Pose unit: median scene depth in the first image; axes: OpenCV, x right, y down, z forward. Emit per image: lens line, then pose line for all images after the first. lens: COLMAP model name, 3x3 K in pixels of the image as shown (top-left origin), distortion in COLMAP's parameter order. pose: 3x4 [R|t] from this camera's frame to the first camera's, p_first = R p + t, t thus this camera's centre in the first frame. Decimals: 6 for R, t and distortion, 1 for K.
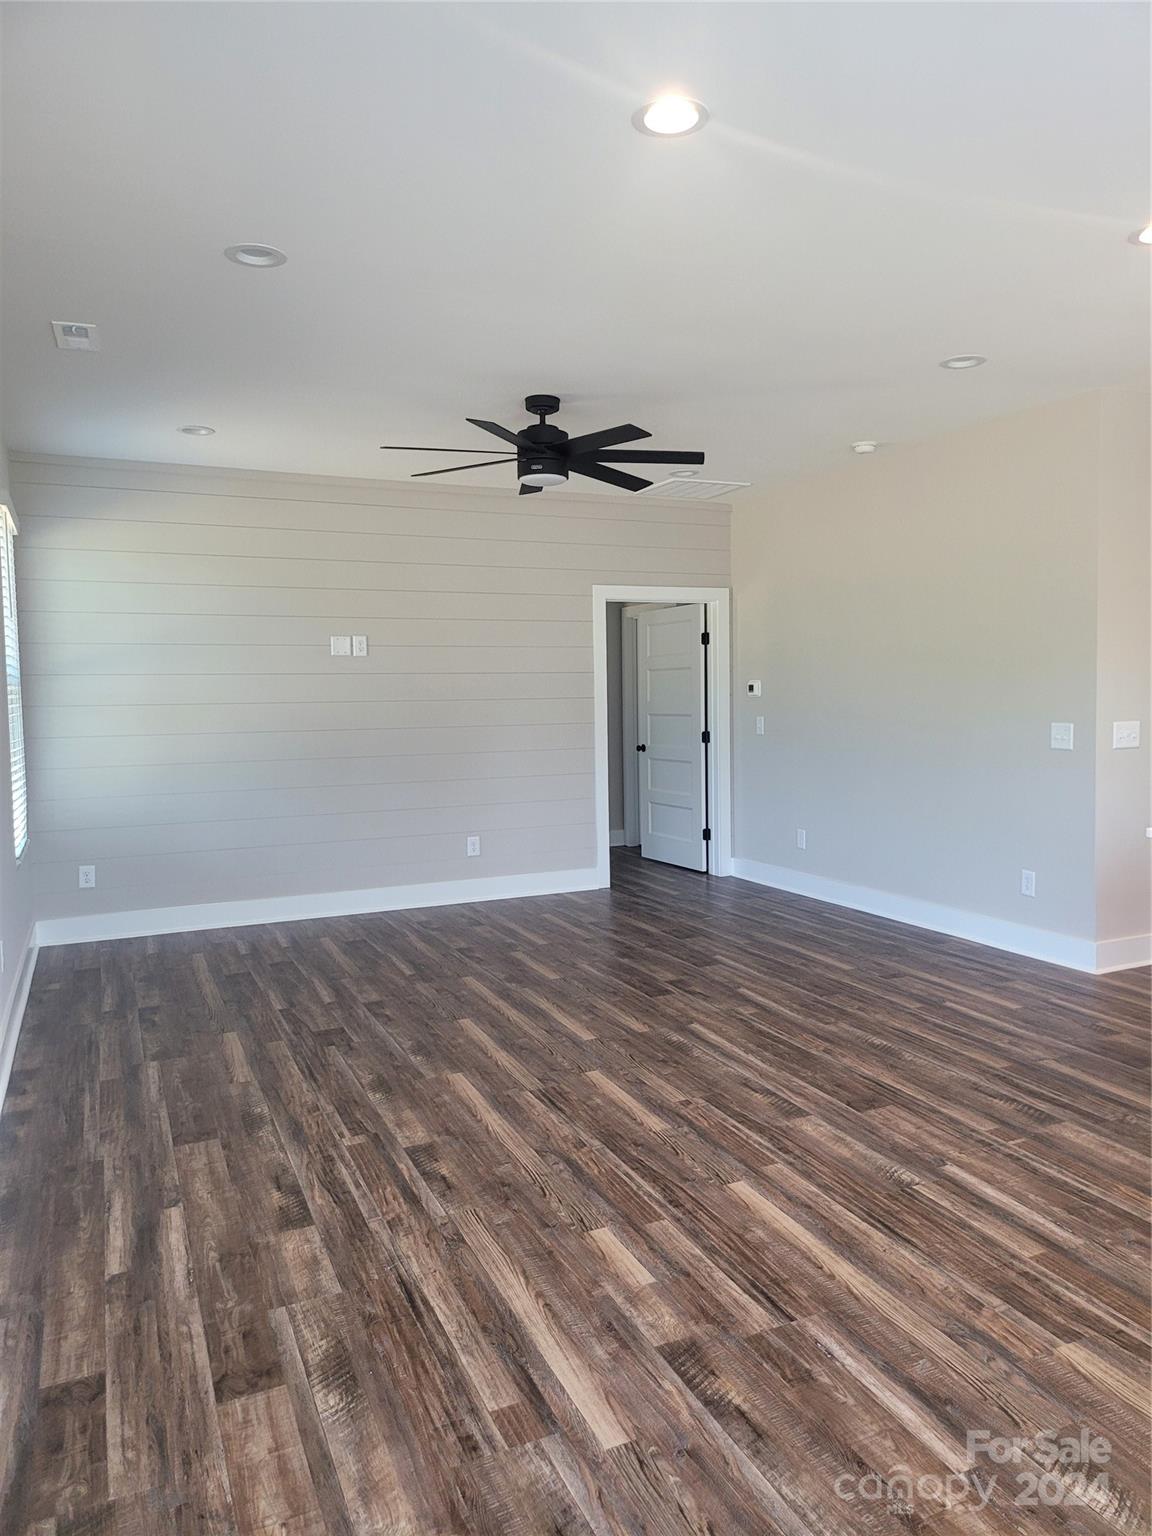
lens RADIAL K [[1131.1, 0, 575.1], [0, 1131.1, 767.2], [0, 0, 1]] dist [-0.000003, -0.000111]
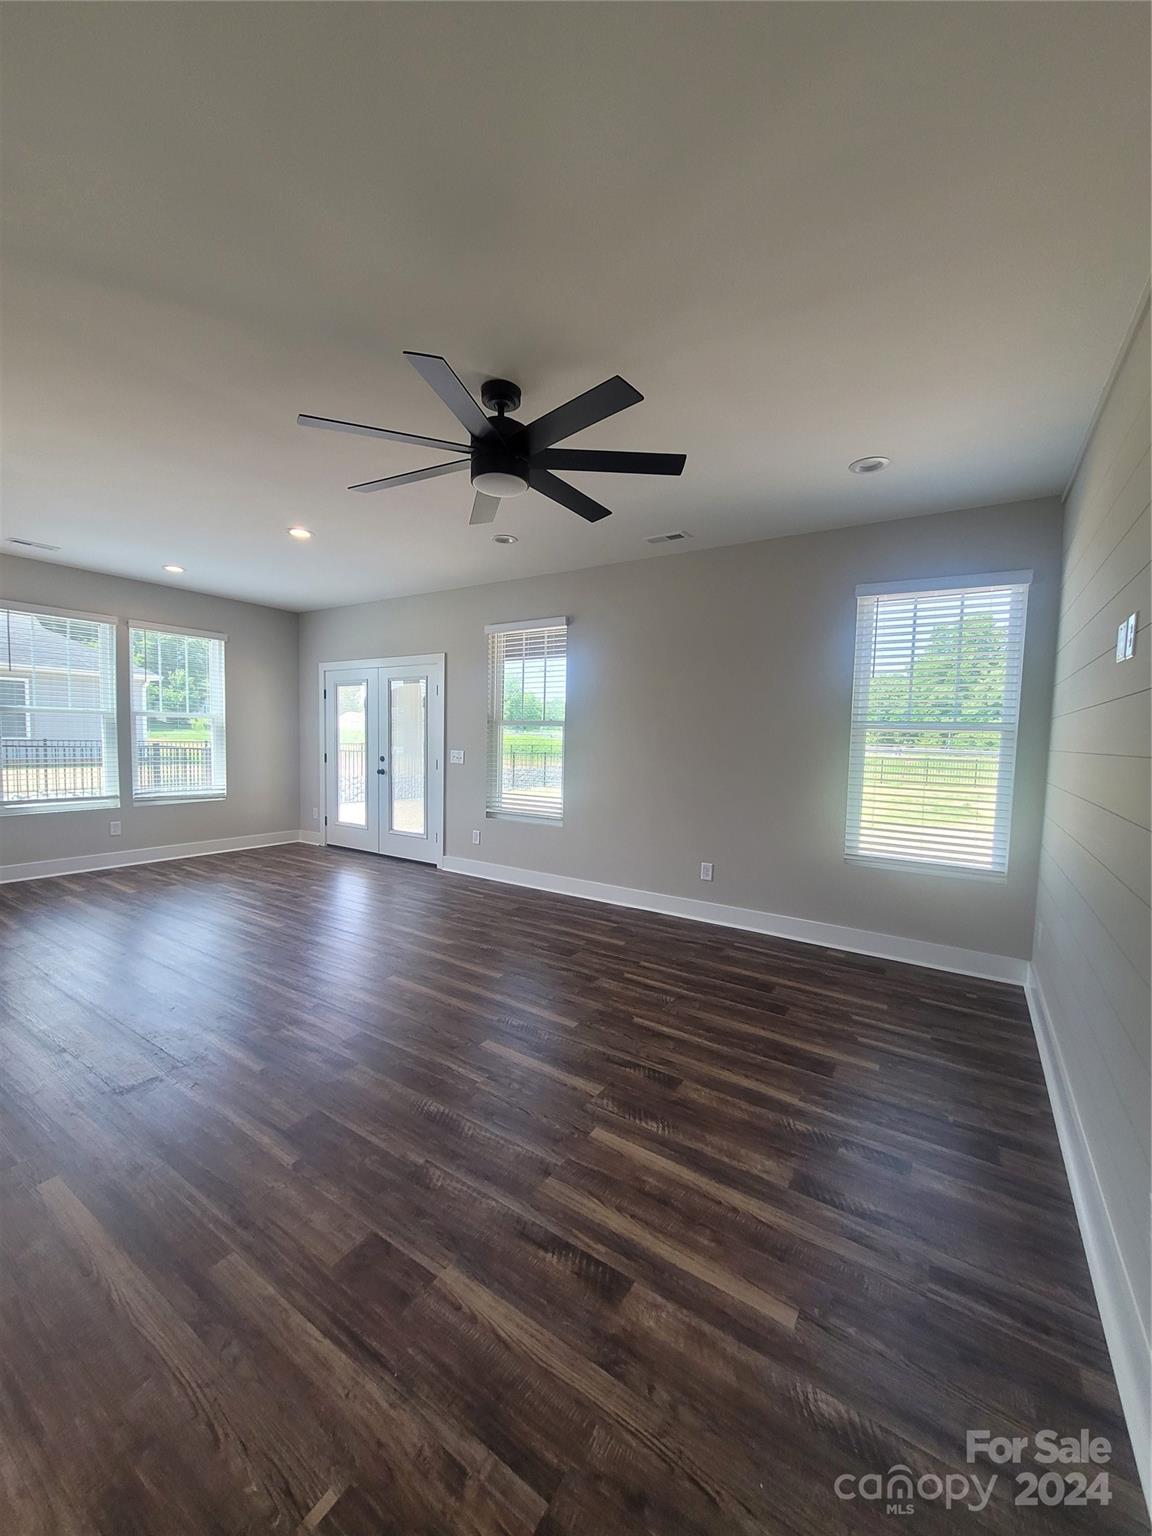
lens RADIAL K [[604.3, 0, 578.0], [0, 604.3, 770.9], [0, 0, 1]] dist [-0.000018, -0.000001]
pose [[-0.836971, 0.033742, -0.546206, 0.231101], [-0.045153, 0.990436, 0.130375, -0.129215], [0.545382, 0.133783, -0.827442, 1.782932]]
